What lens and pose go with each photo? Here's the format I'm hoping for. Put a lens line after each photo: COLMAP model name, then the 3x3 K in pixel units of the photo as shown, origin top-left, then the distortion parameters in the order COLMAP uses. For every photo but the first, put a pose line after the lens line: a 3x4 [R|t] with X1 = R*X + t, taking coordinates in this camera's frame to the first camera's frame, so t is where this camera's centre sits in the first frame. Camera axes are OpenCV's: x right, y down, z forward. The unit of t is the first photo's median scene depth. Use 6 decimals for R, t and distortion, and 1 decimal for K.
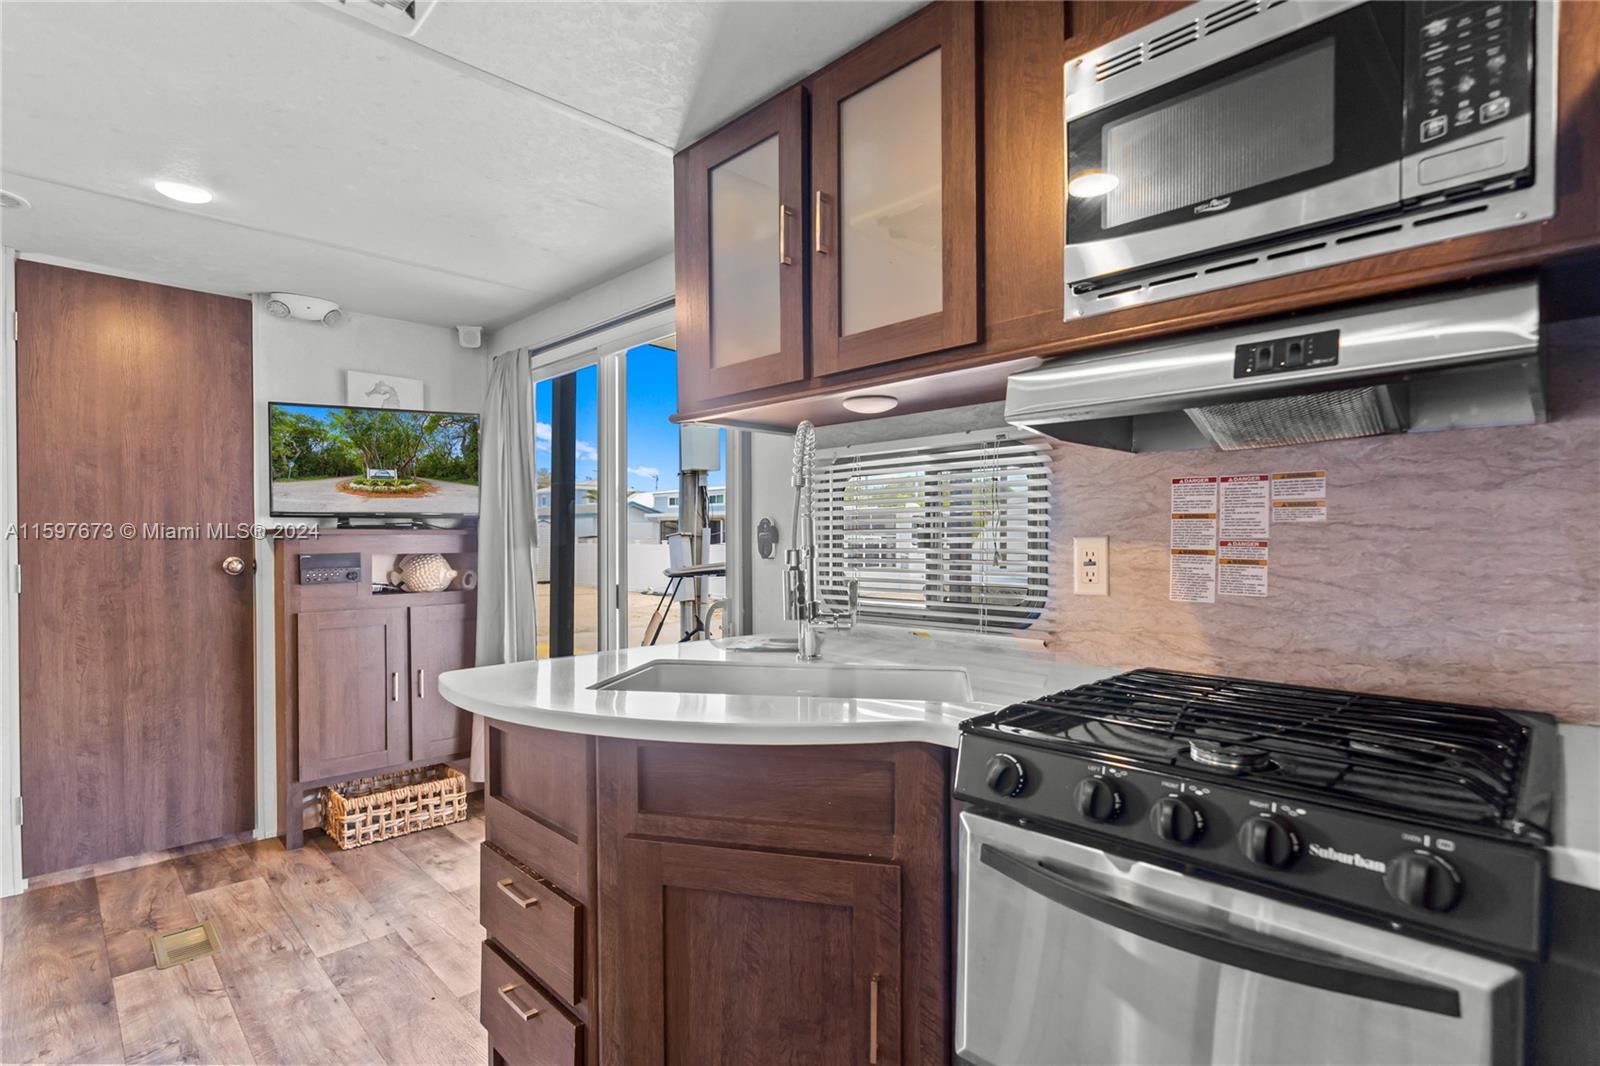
lens RADIAL K [[778.9, 0, 807.3], [0, 778.9, 551.3], [0, 0, 1]] dist [-0.003596, 0.001580]
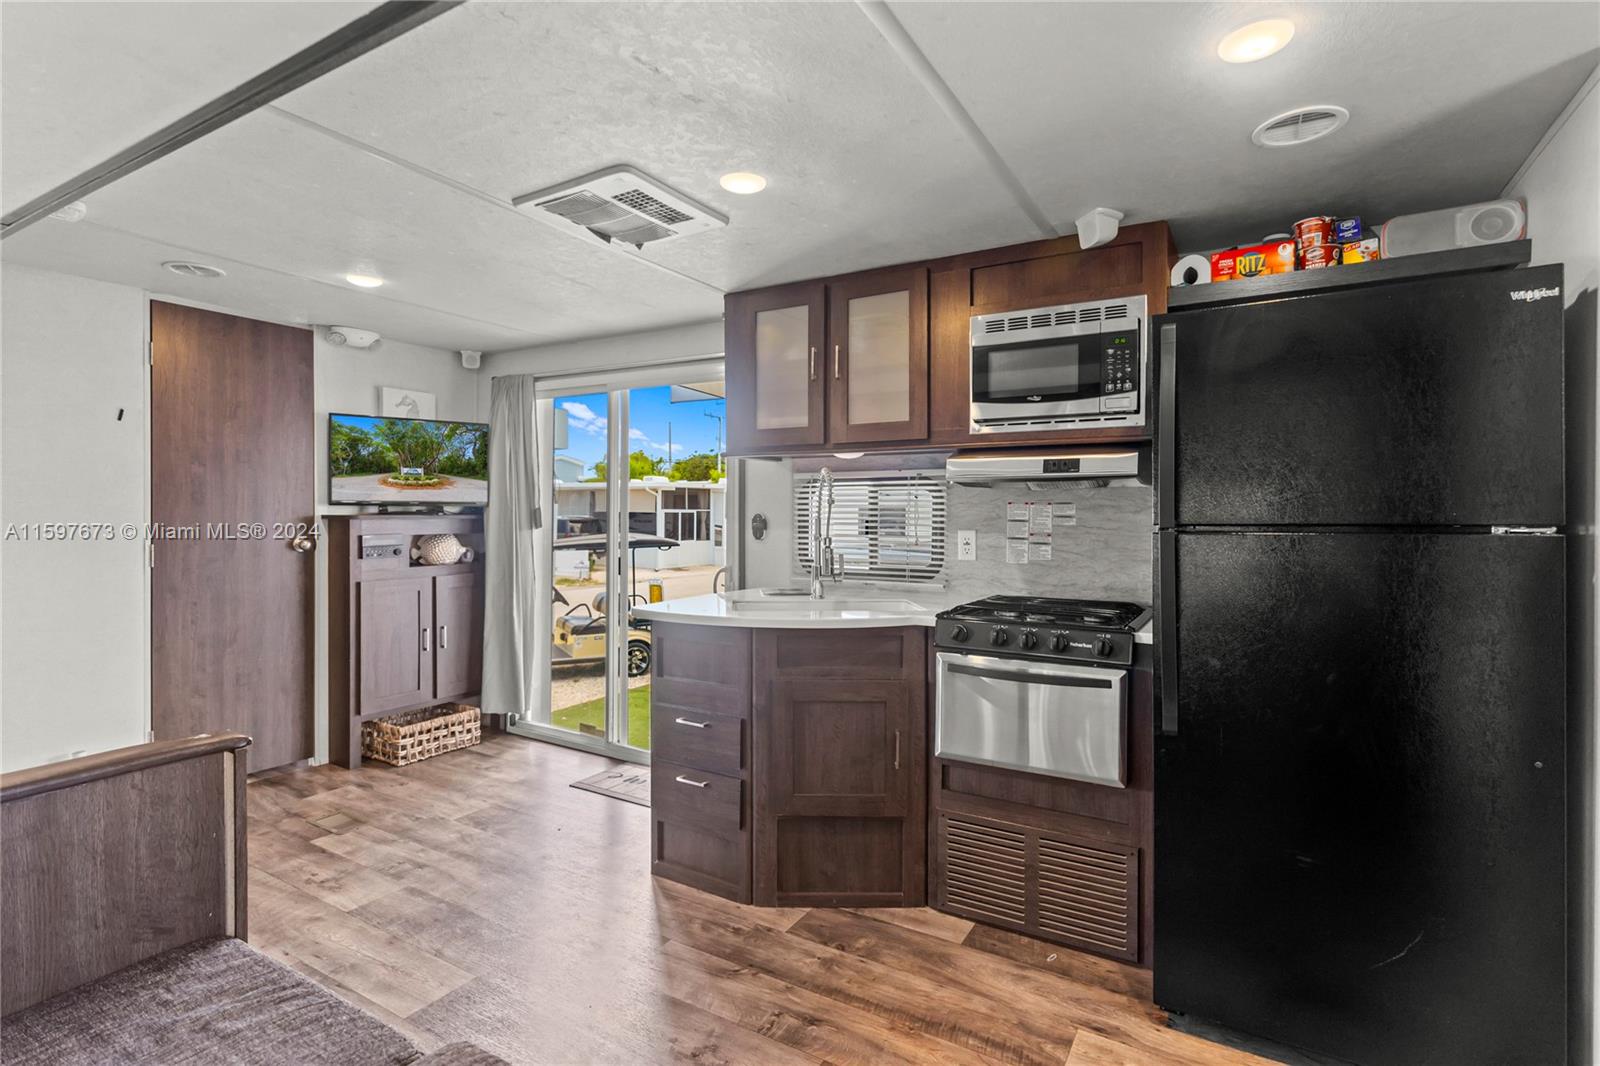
lens RADIAL K [[781.3, 0, 796.0], [0, 781.3, 511.7], [0, 0, 1]] dist [0.000361, 0.000054]
pose [[0.970571, 0.007258, 0.240707, -0.291388], [-0.003265, 0.999850, -0.016985, -0.016911], [-0.240794, 0.015700, 0.970449, -0.439636]]
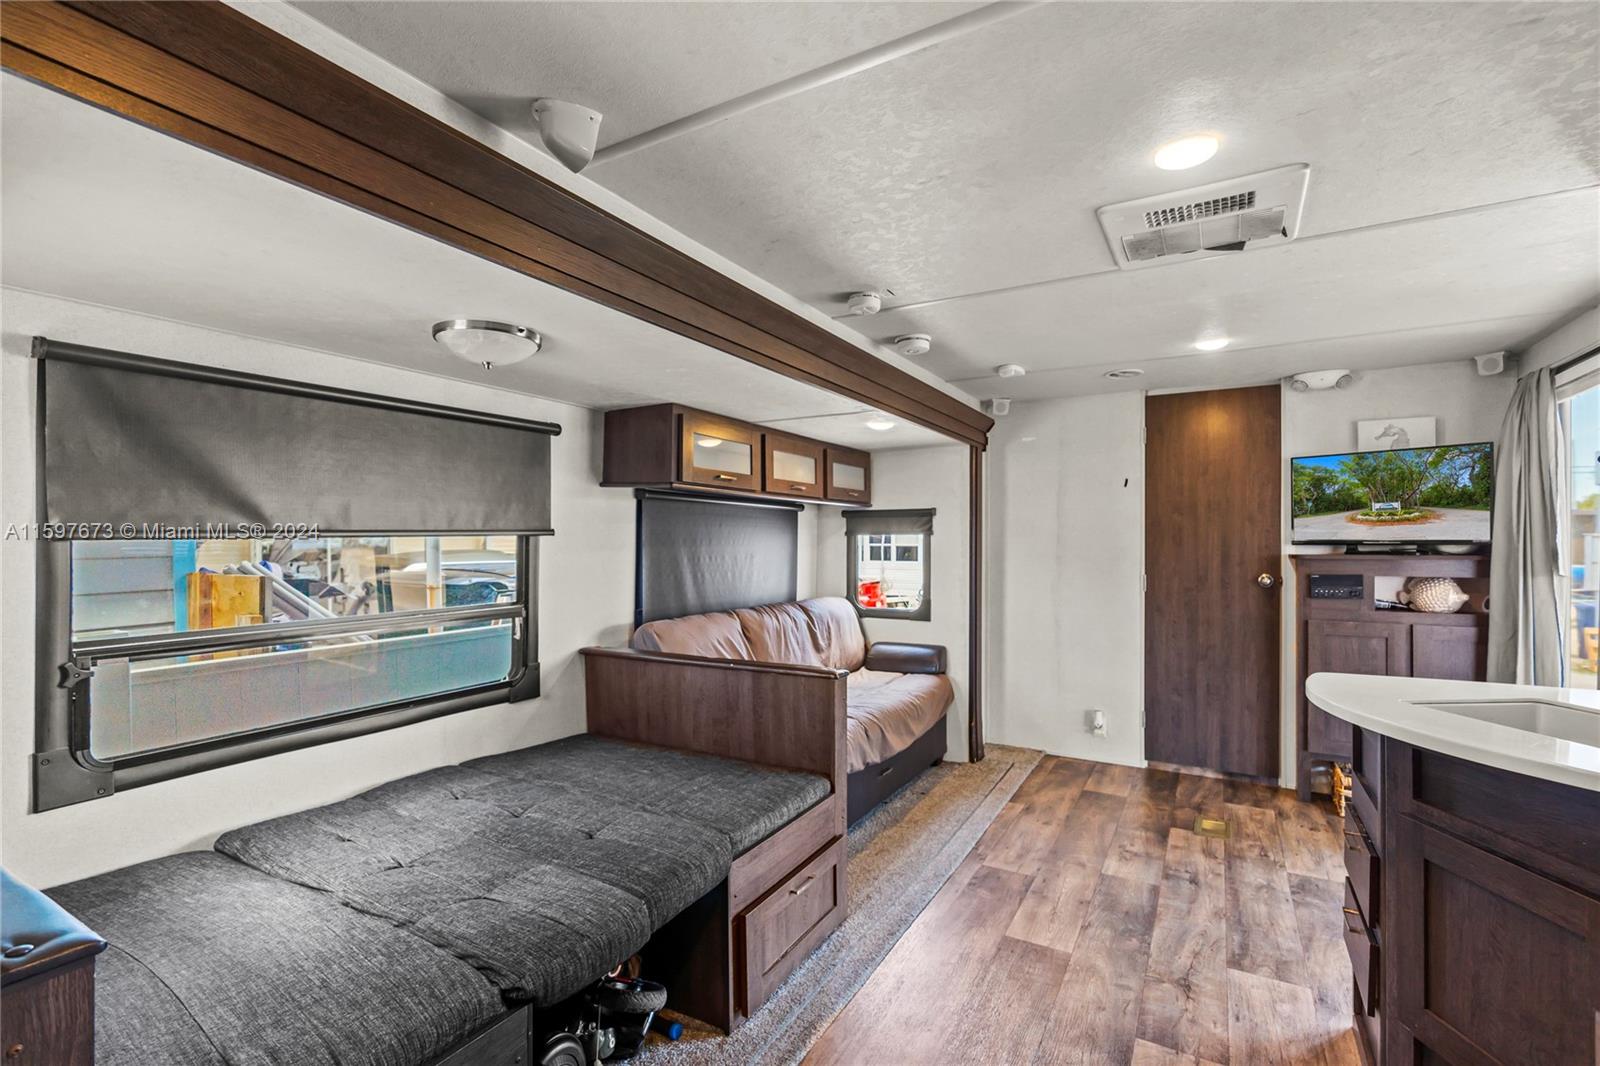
lens RADIAL K [[722.5, 0, 800.0], [0, 722.5, 533.0], [0, 0, 1]] dist [-0.002103, 0.001075]
pose [[0.261189, -0.013107, -0.965199, 0.304416], [-0.015734, 0.999717, -0.017833, -0.032123], [0.965160, 0.019845, 0.260908, -0.140375]]
